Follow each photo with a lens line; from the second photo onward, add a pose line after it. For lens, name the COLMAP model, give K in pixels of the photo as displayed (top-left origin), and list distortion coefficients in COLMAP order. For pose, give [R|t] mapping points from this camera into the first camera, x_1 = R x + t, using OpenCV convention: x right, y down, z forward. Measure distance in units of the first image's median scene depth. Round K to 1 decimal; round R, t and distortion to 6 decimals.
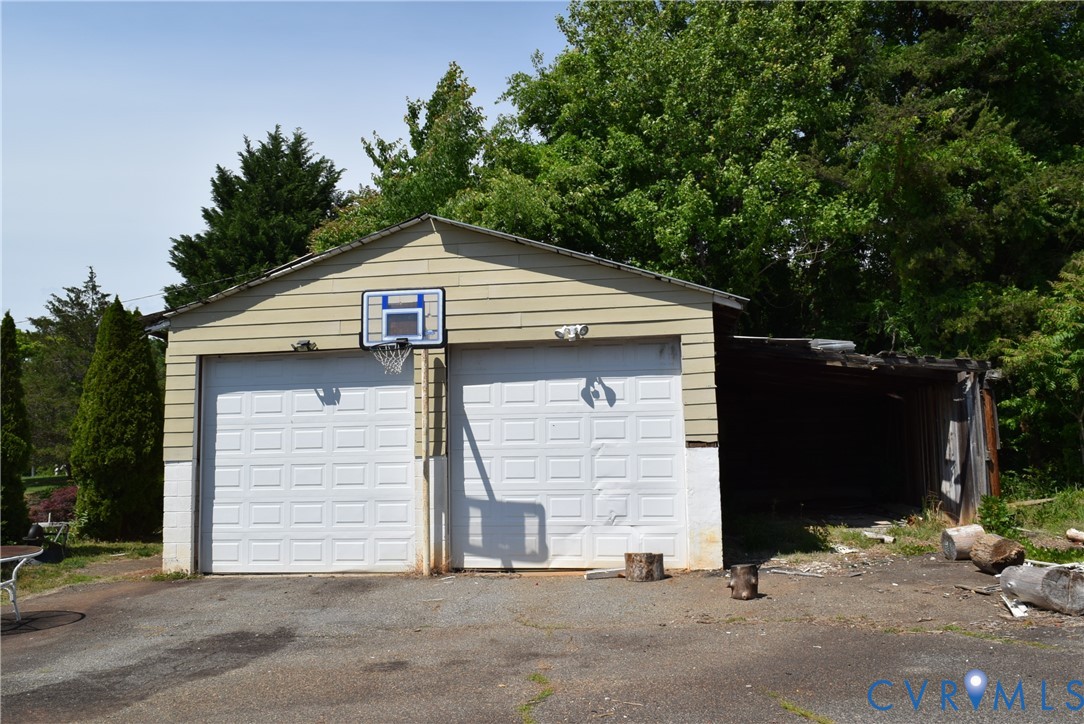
lens RADIAL K [[843.9, 0, 539.4], [0, 843.9, 360.6], [0, 0, 1]] dist [-0.020624, 0.013169]
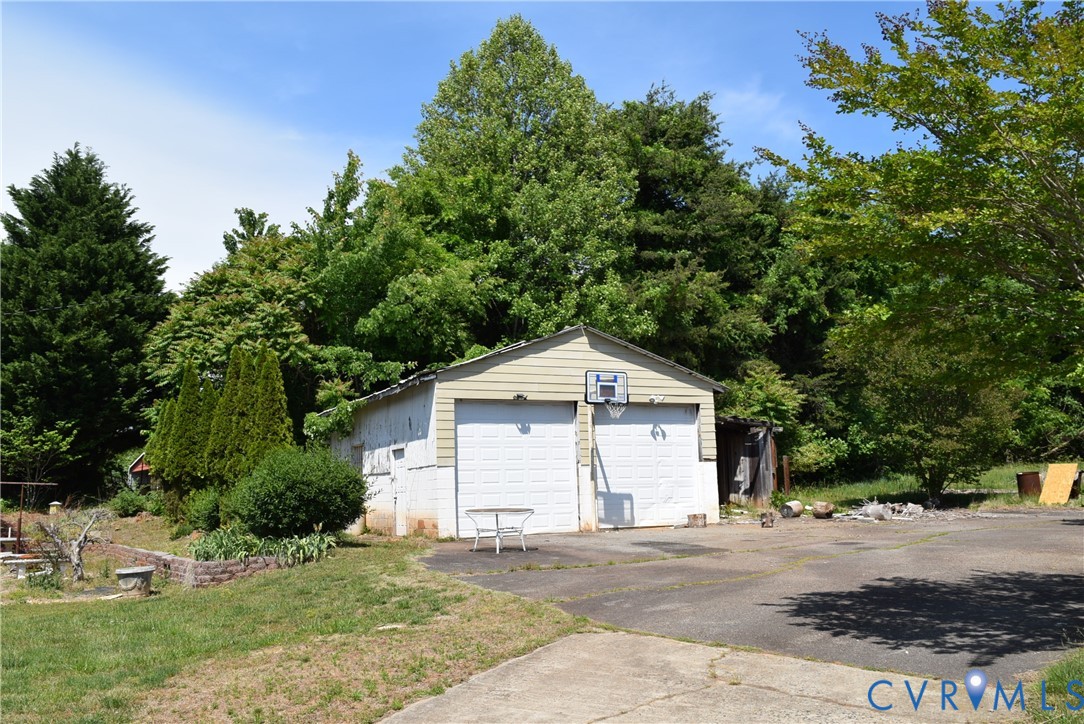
lens RADIAL K [[936.1, 0, 545.6], [0, 936.1, 364.9], [0, 0, 1]] dist [-0.060594, 0.030166]
pose [[0.809237, 0.078171, 0.582258, -1.338762], [-0.056702, 0.996873, -0.055028, 0.017905], [-0.584740, 0.011516, 0.811139, -0.524478]]
